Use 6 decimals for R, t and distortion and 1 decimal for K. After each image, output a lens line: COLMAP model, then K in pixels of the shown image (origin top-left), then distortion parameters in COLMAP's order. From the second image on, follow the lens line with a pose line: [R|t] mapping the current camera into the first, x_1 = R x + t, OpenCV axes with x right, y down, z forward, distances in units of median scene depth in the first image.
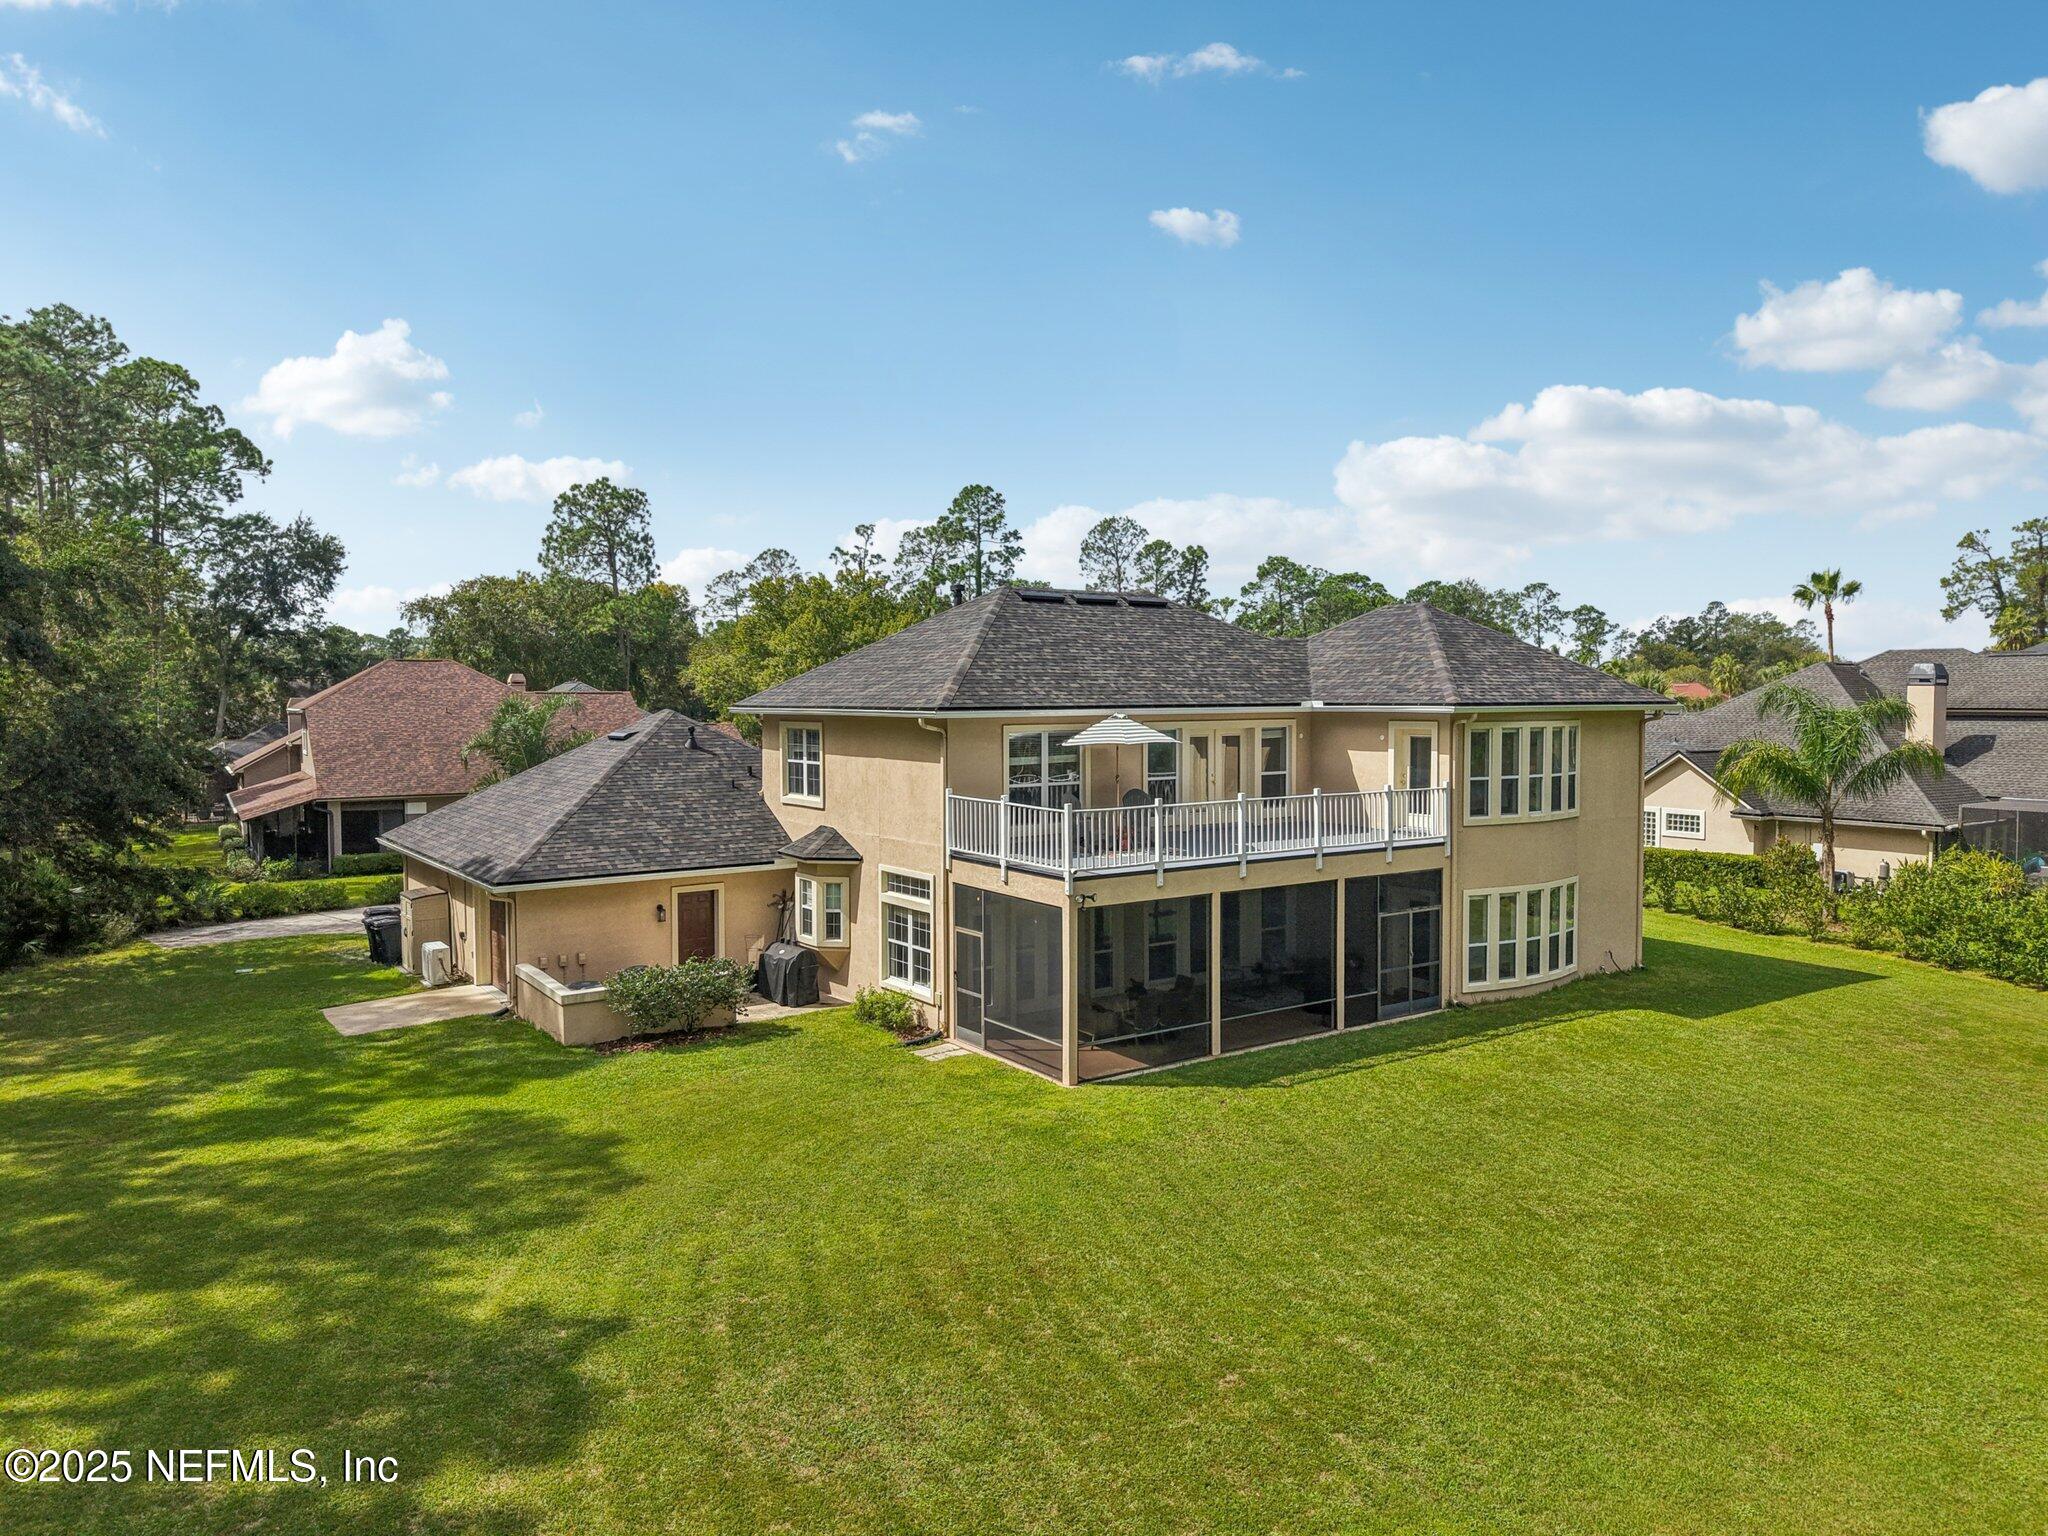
lens RADIAL K [[1416.4, 0, 1016.6], [0, 1416.4, 759.9], [0, 0, 1]] dist [0.013848, 0.001255]
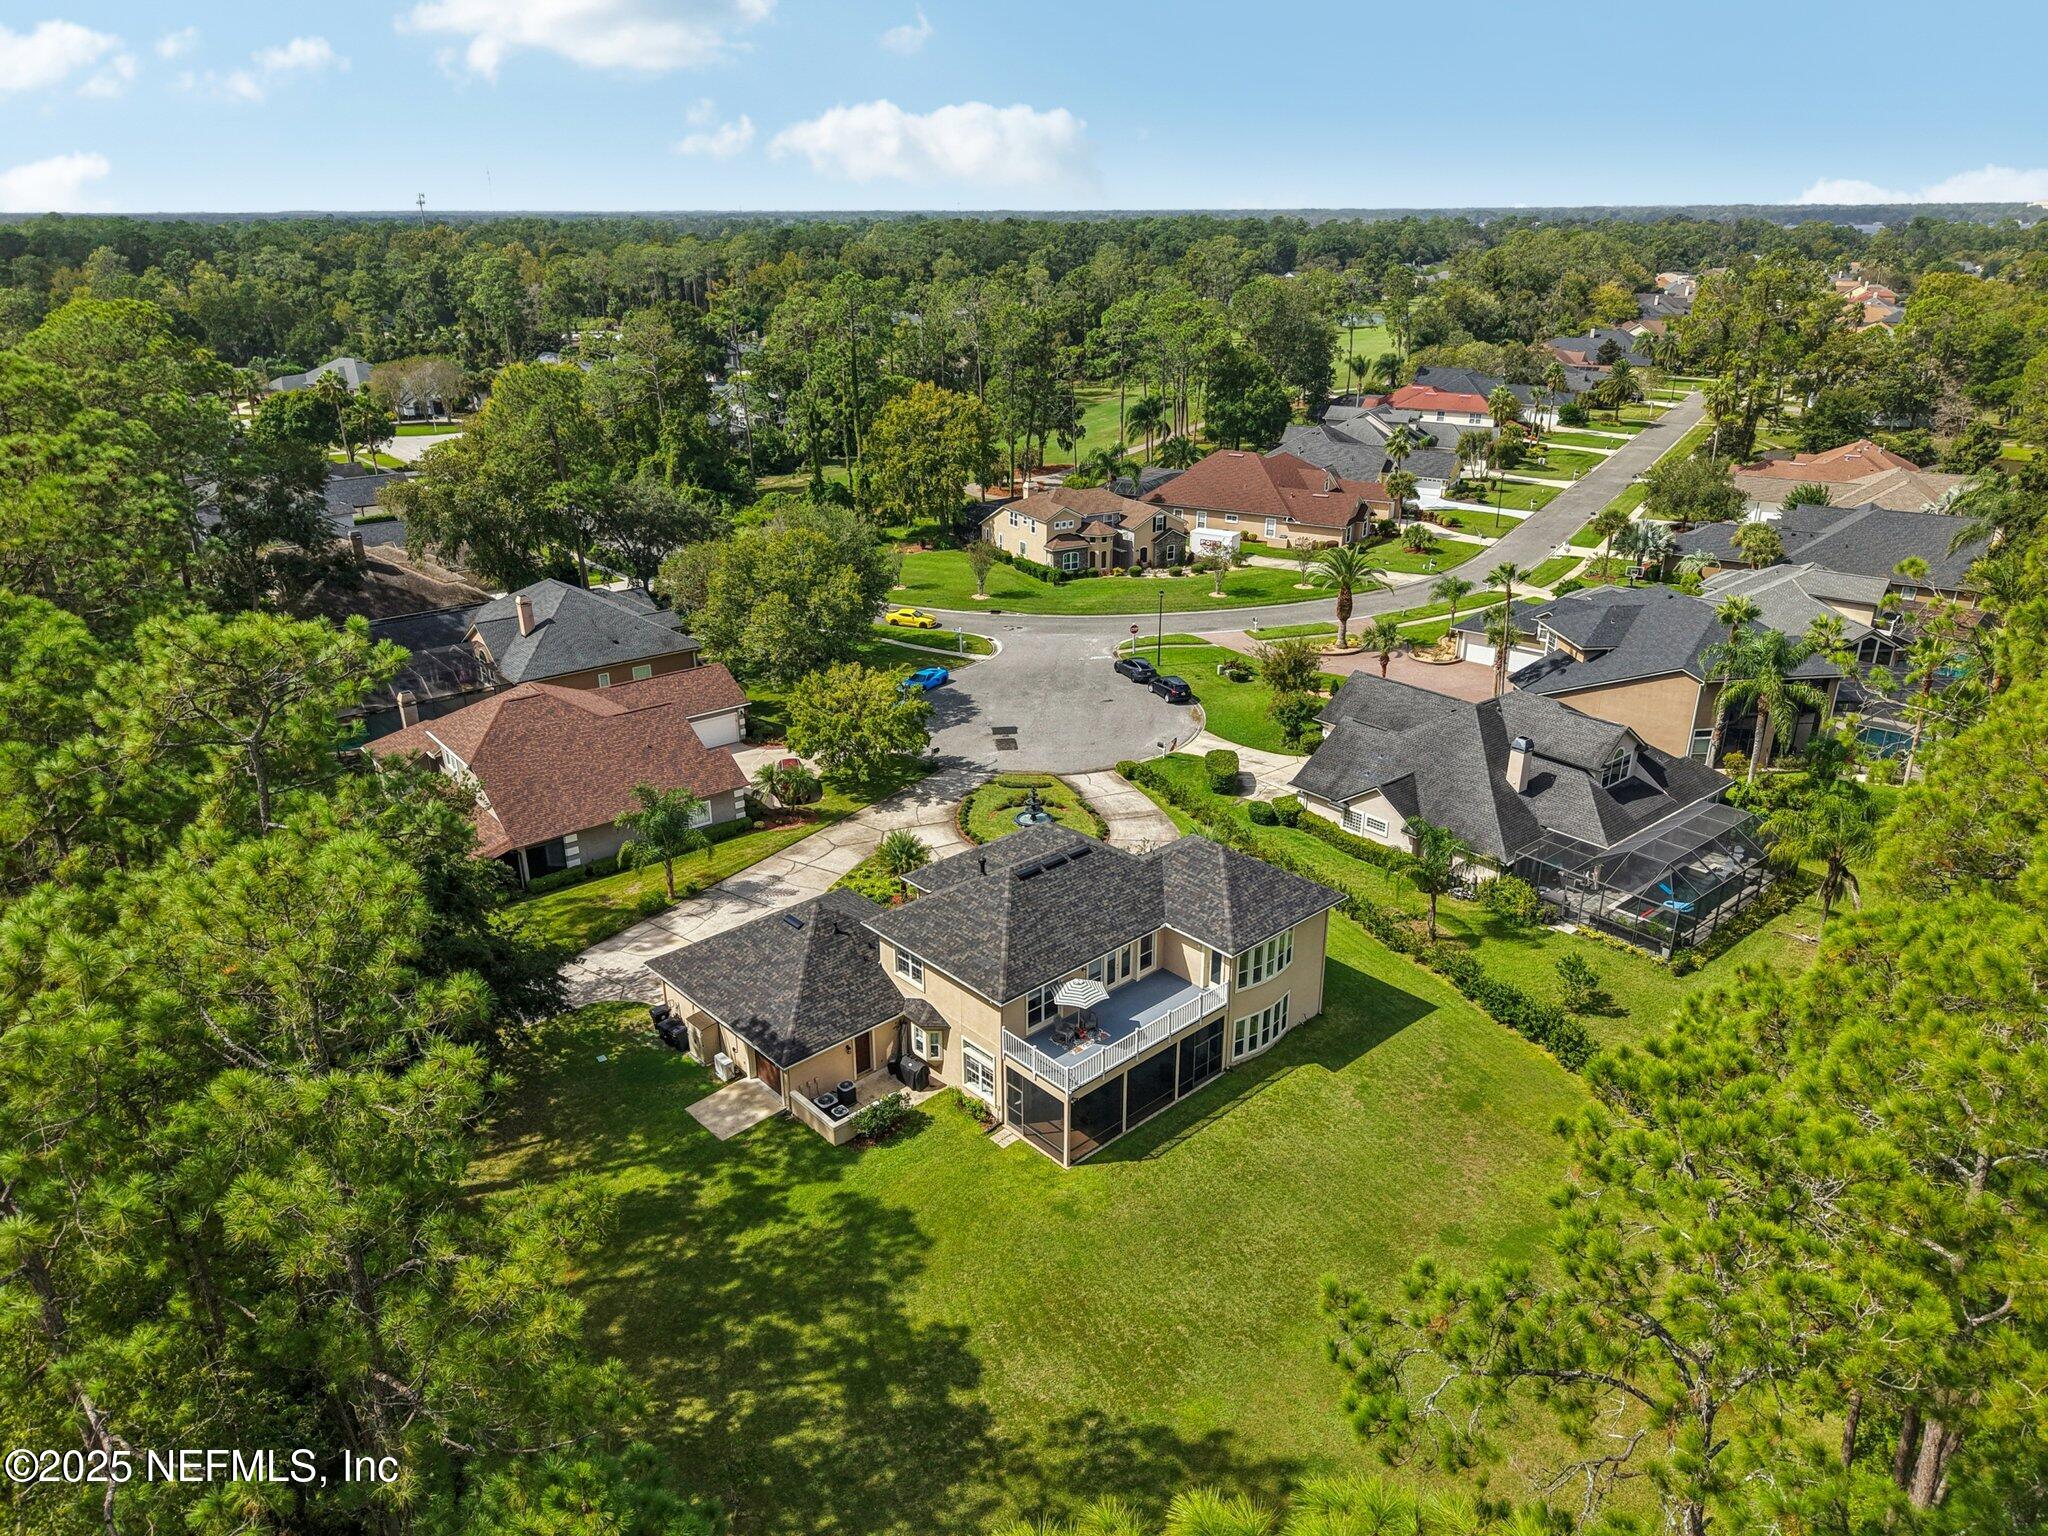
lens RADIAL K [[1416.4, 0, 1030.7], [0, 1416.4, 776.0], [0, 0, 1]] dist [0.013848, 0.001255]
pose [[0.990817, -0.048384, 0.126255, -0.231700], [0.005146, 0.946599, 0.322372, -0.921472], [-0.135110, -0.318762, 0.938156, -0.816230]]
